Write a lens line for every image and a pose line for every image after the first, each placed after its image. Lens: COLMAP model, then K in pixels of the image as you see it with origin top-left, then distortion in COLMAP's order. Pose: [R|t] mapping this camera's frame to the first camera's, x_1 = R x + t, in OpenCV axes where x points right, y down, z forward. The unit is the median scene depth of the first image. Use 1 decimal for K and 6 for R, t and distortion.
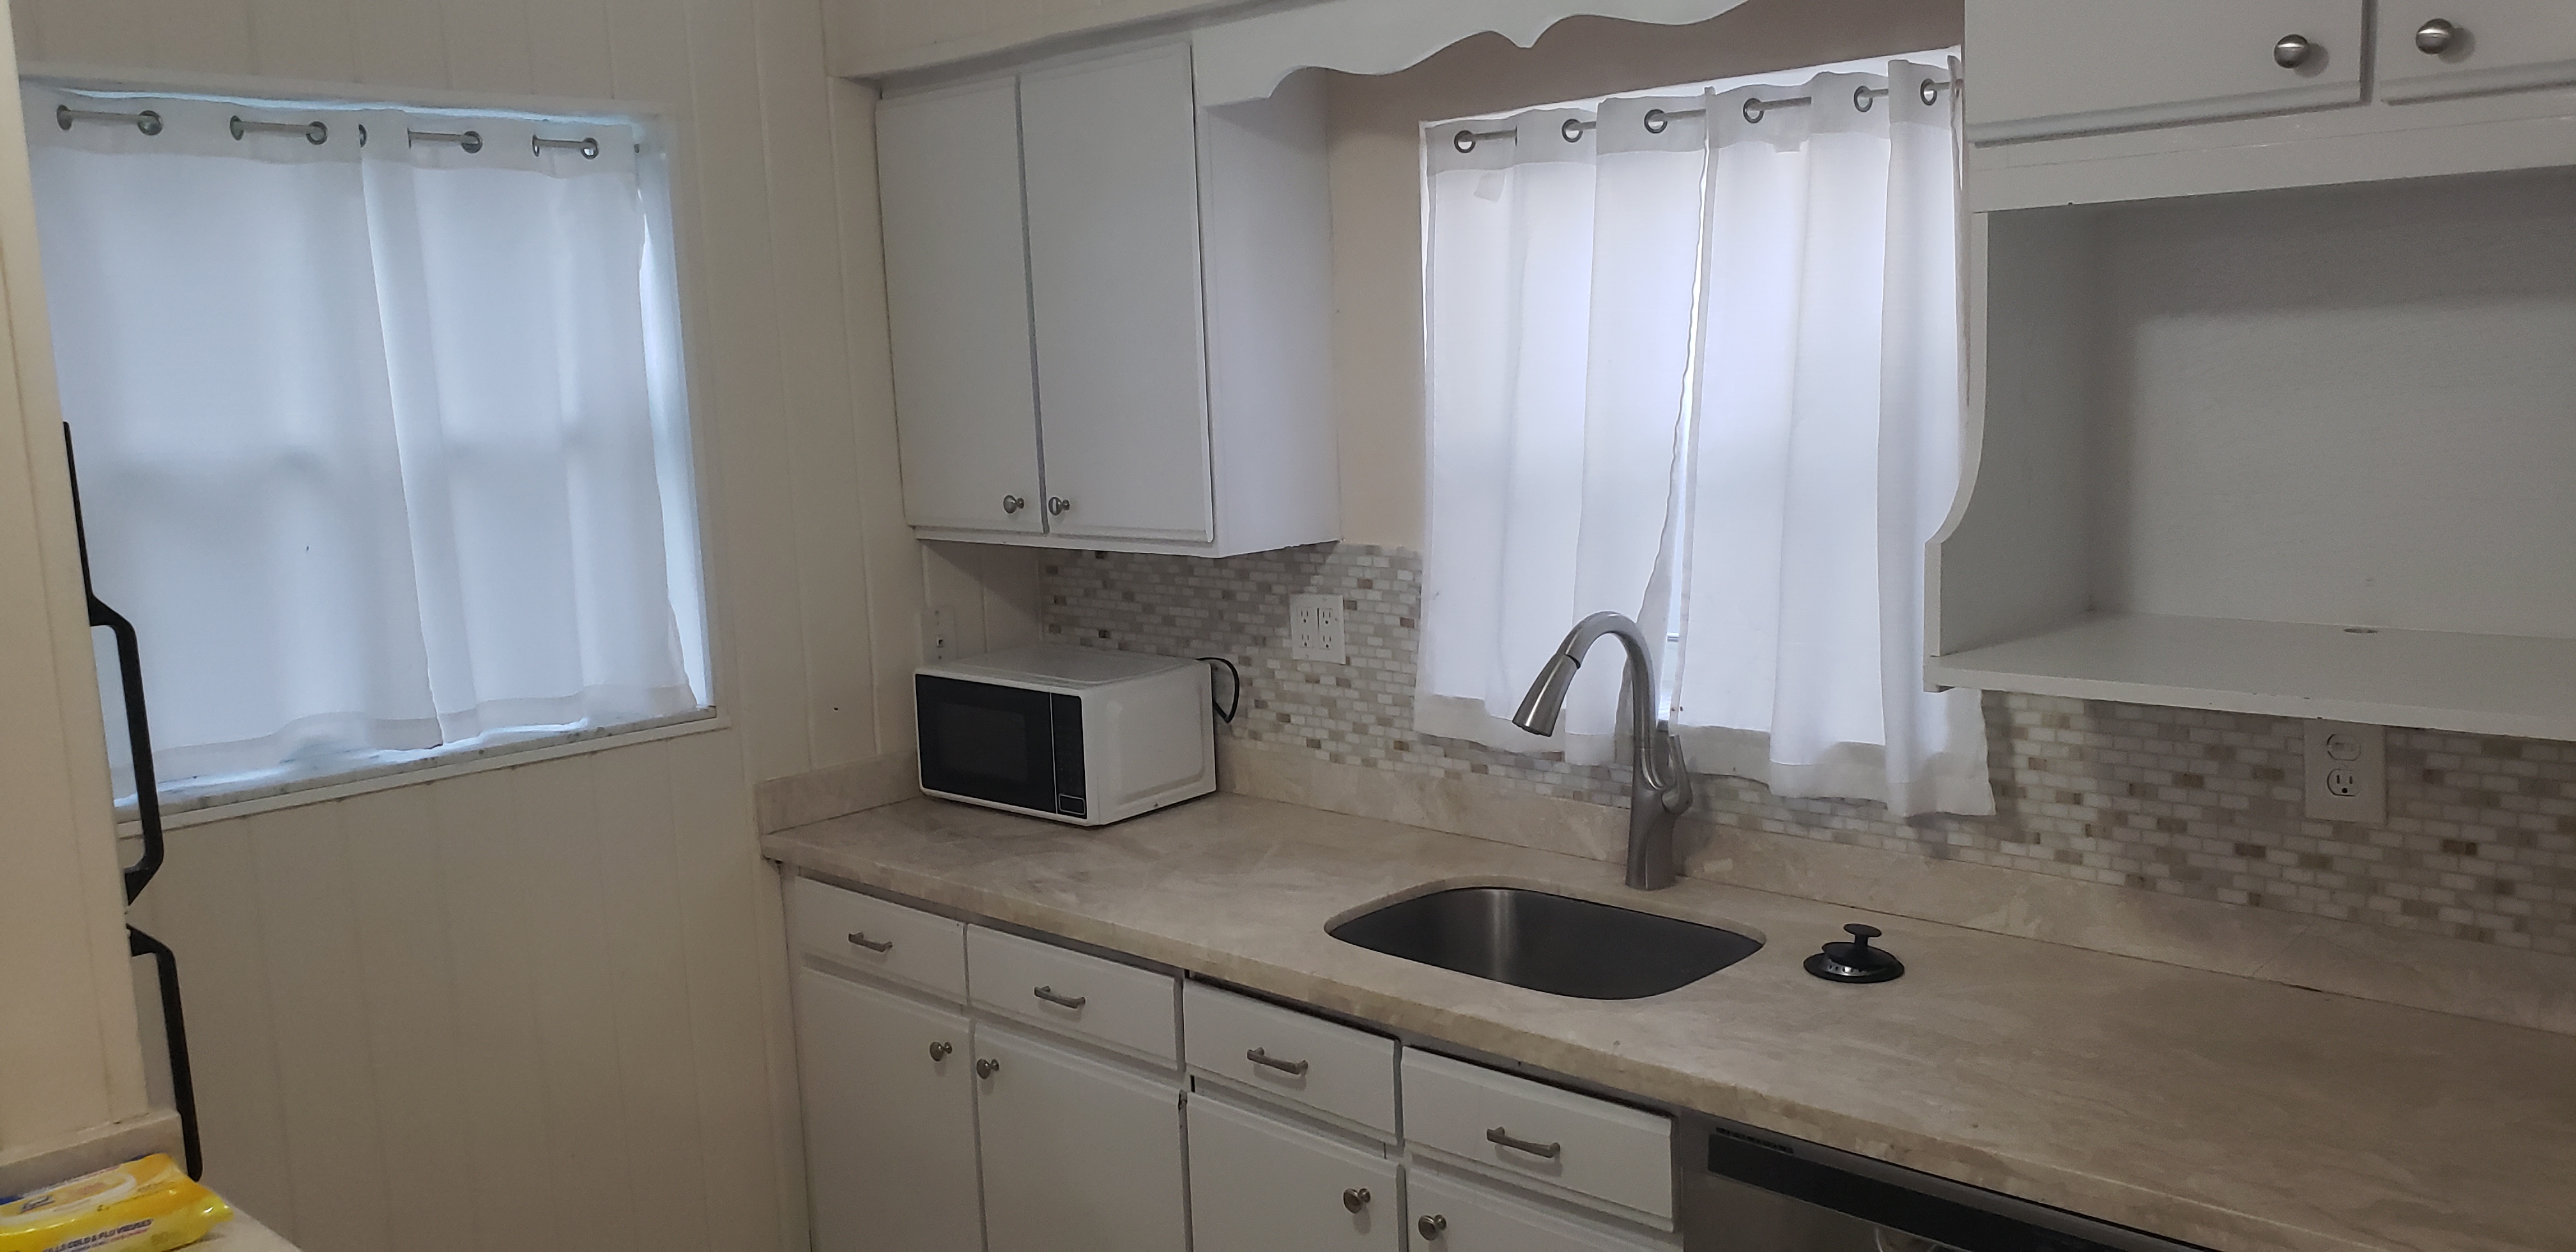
lens RADIAL K [[2009.6, 0, 1101.4], [0, 2009.6, 678.4], [0, 0, 1]] dist [-0.046693, -0.003393]
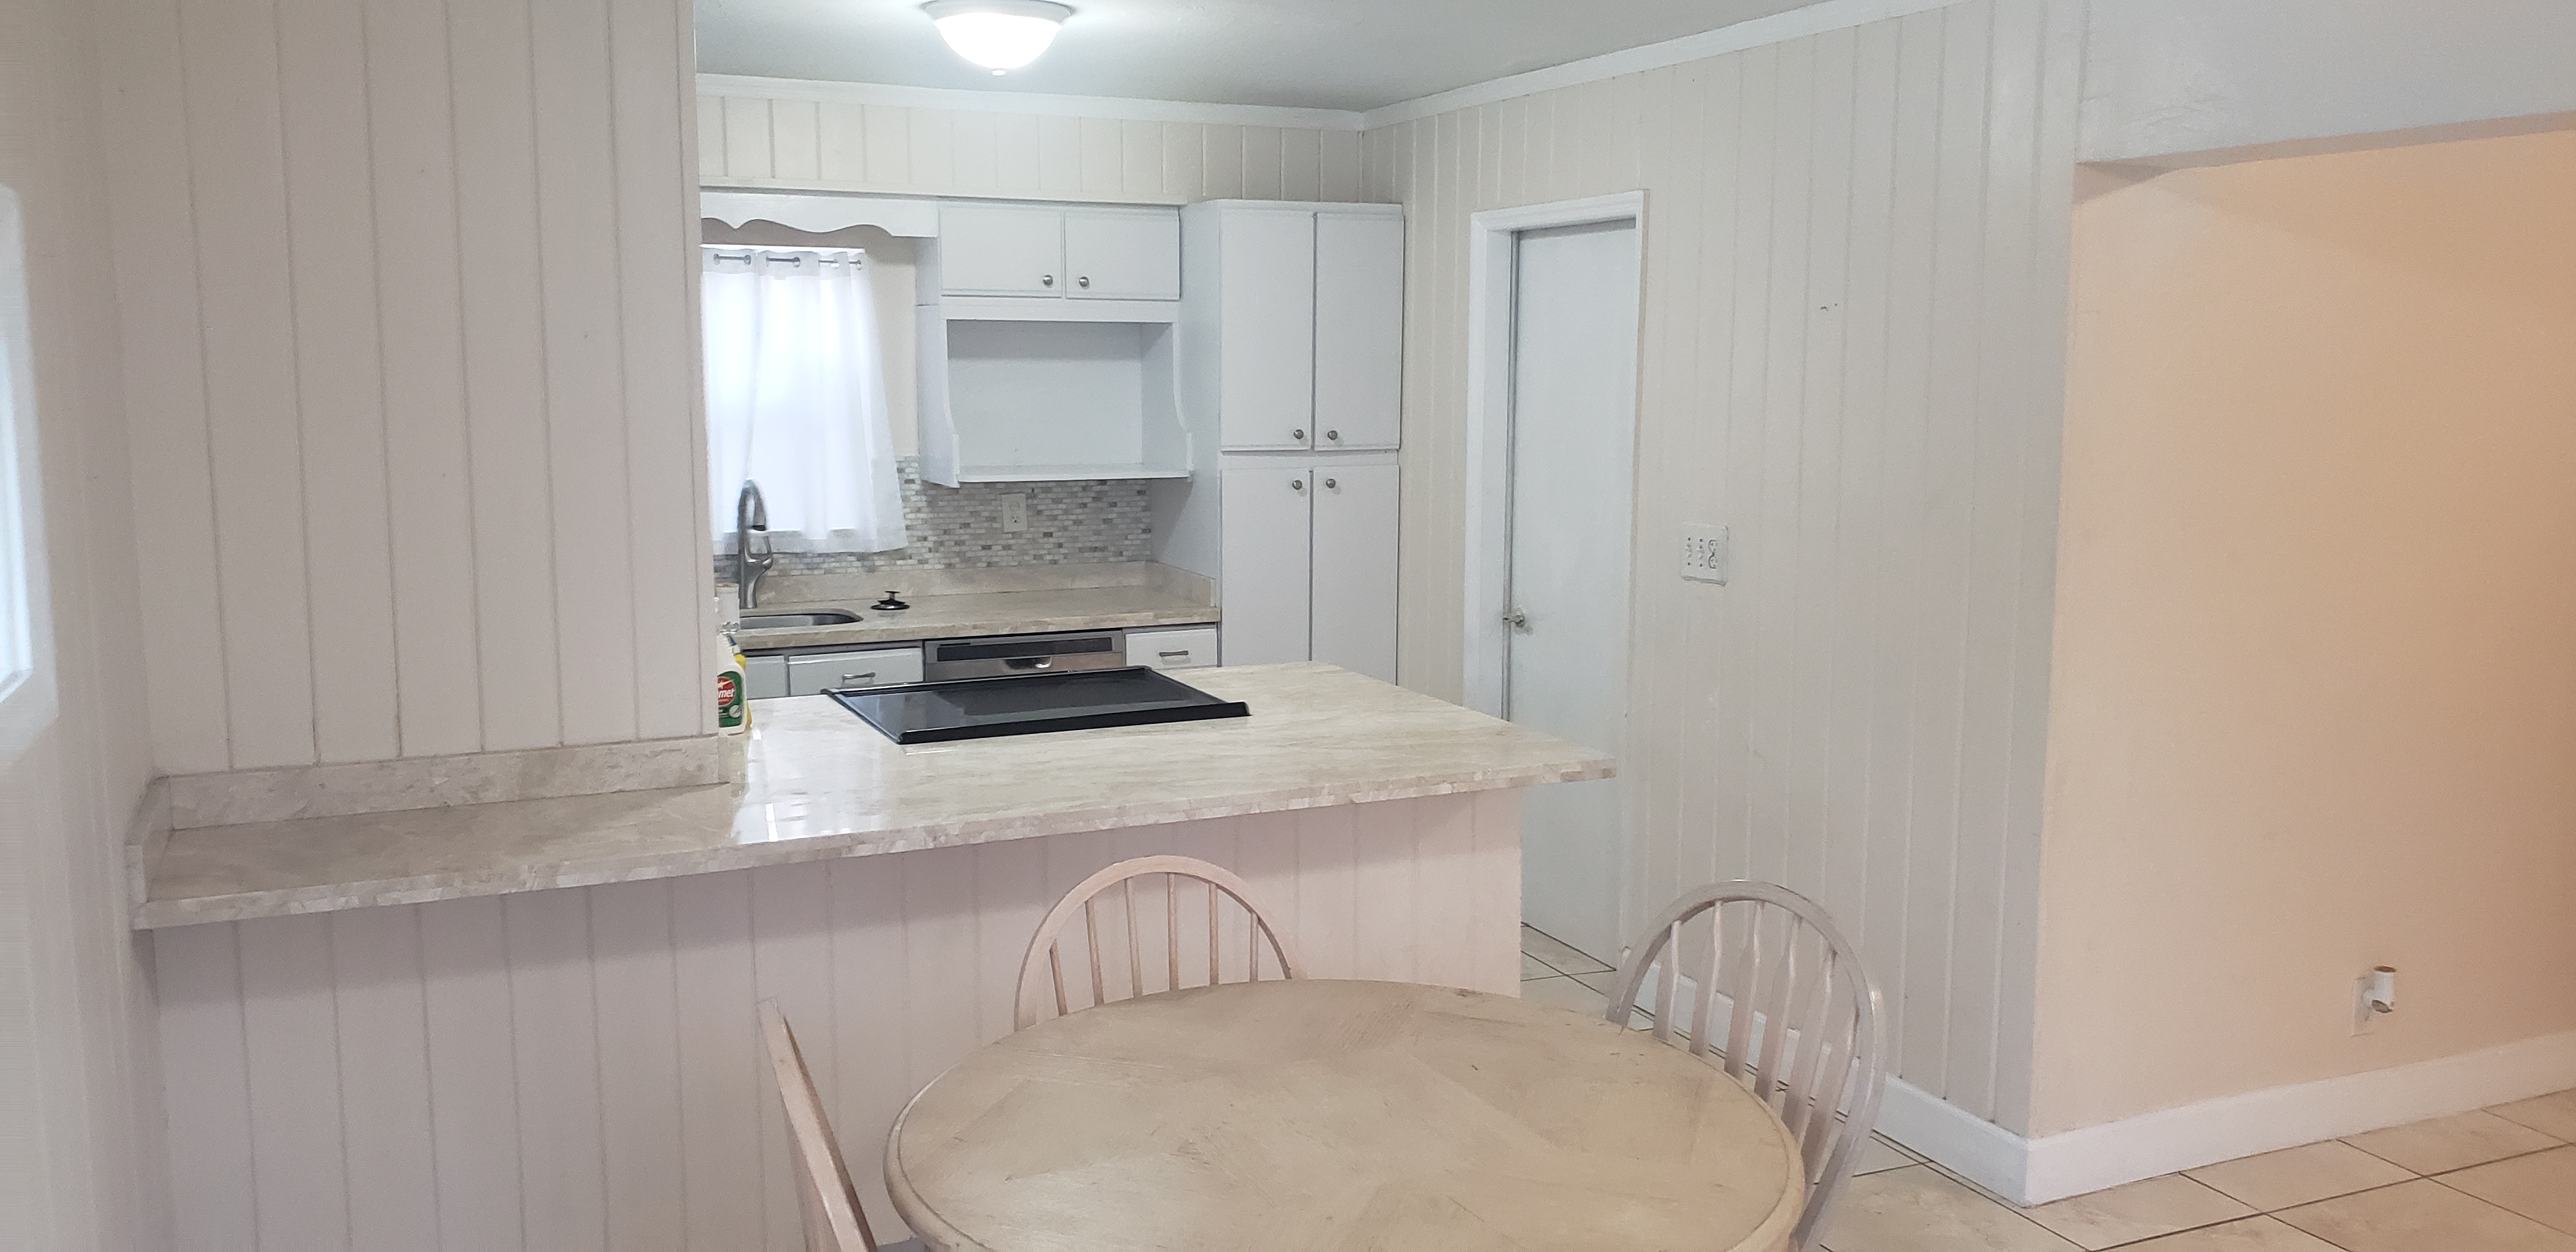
lens RADIAL K [[2049.9, 0, 1256.9], [0, 2049.9, 659.2], [0, 0, 1]] dist [0.164629, -0.003303]
pose [[0.305115, -0.088759, 0.948170, -1.785885], [0.135371, 0.989579, 0.049074, 0.128955], [-0.942645, 0.113381, 0.313951, -0.239539]]
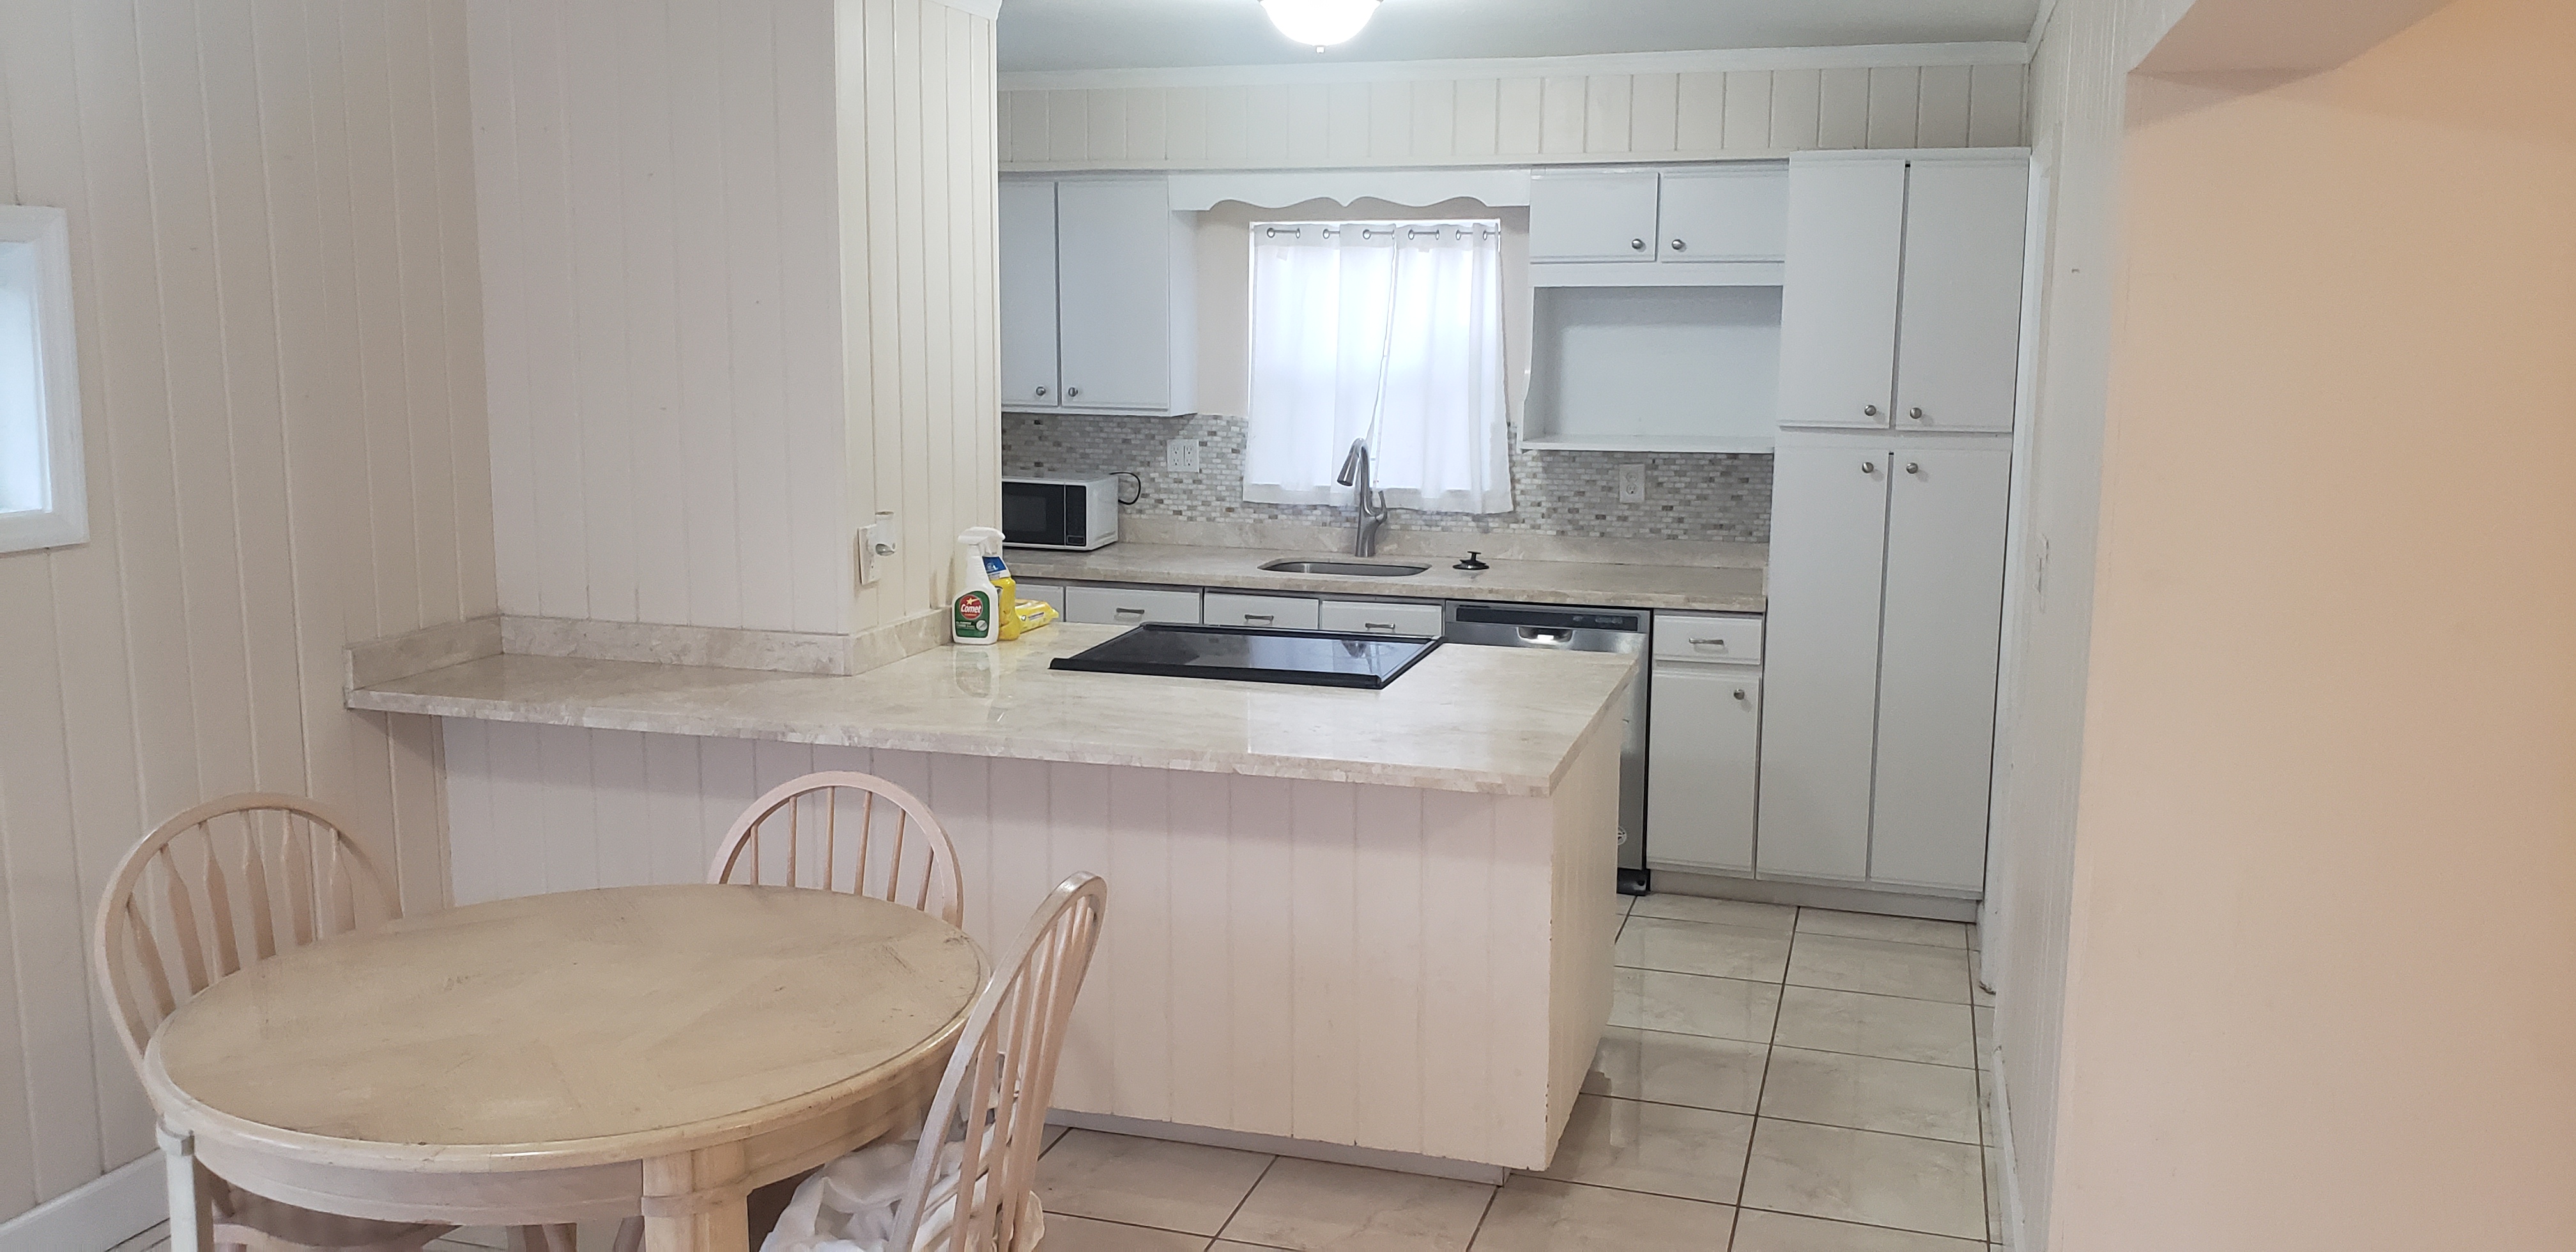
lens RADIAL K [[2049.9, 0, 1256.9], [0, 2049.9, 659.2], [0, 0, 1]] dist [0.164629, -0.003303]
pose [[0.860918, -0.026005, 0.508079, -1.127771], [0.028509, 0.999589, 0.002854, 0.224581], [-0.507944, 0.012027, 0.861306, -1.080433]]
